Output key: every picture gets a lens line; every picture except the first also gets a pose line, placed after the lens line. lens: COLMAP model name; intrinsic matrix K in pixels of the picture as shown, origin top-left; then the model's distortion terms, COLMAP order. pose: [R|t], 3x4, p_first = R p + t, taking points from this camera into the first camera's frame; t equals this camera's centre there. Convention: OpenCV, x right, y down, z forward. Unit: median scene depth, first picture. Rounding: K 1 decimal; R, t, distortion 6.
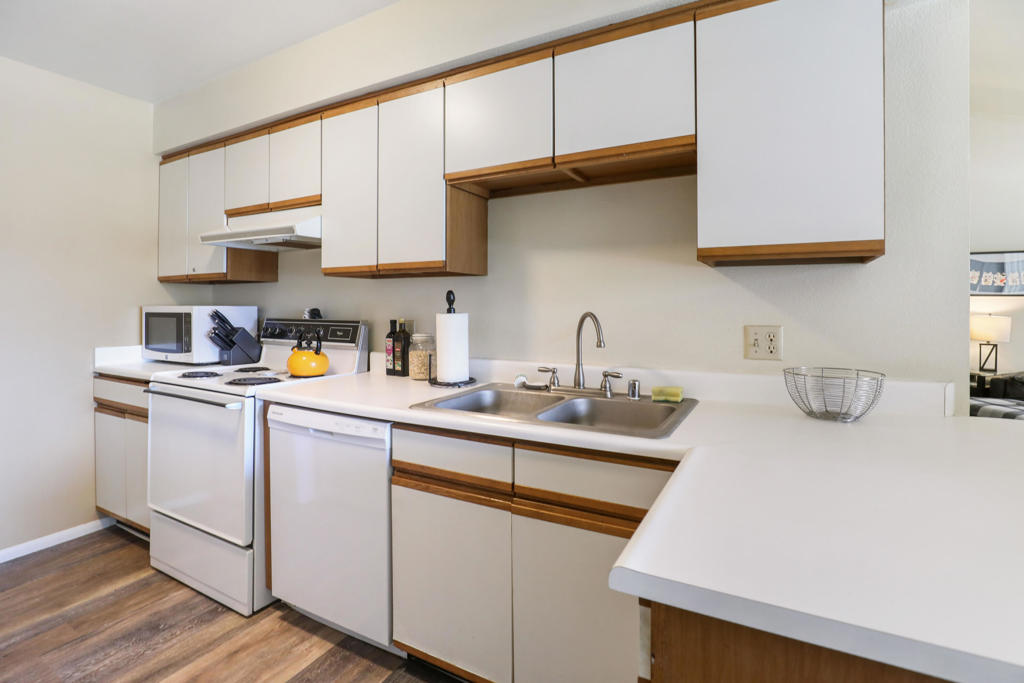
lens RADIAL K [[484.2, 0, 515.9], [0, 484.2, 304.7], [0, 0, 1]] dist [-0.065470, 0.011551]
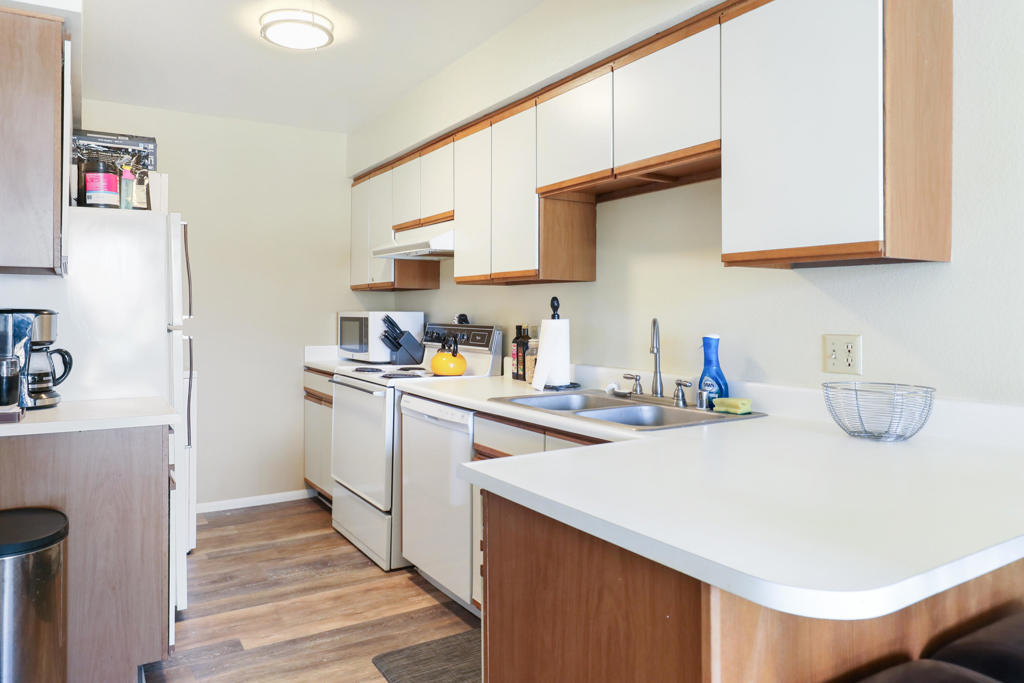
lens RADIAL K [[691.8, 0, 510.7], [0, 691.8, 304.1], [0, 0, 1]] dist [-0.157009, -0.000729]
pose [[0.866443, -0.000854, -0.499276, 0.511540], [-0.006936, 0.999881, -0.013745, 0.006586], [0.499228, 0.015372, 0.866334, -0.316470]]
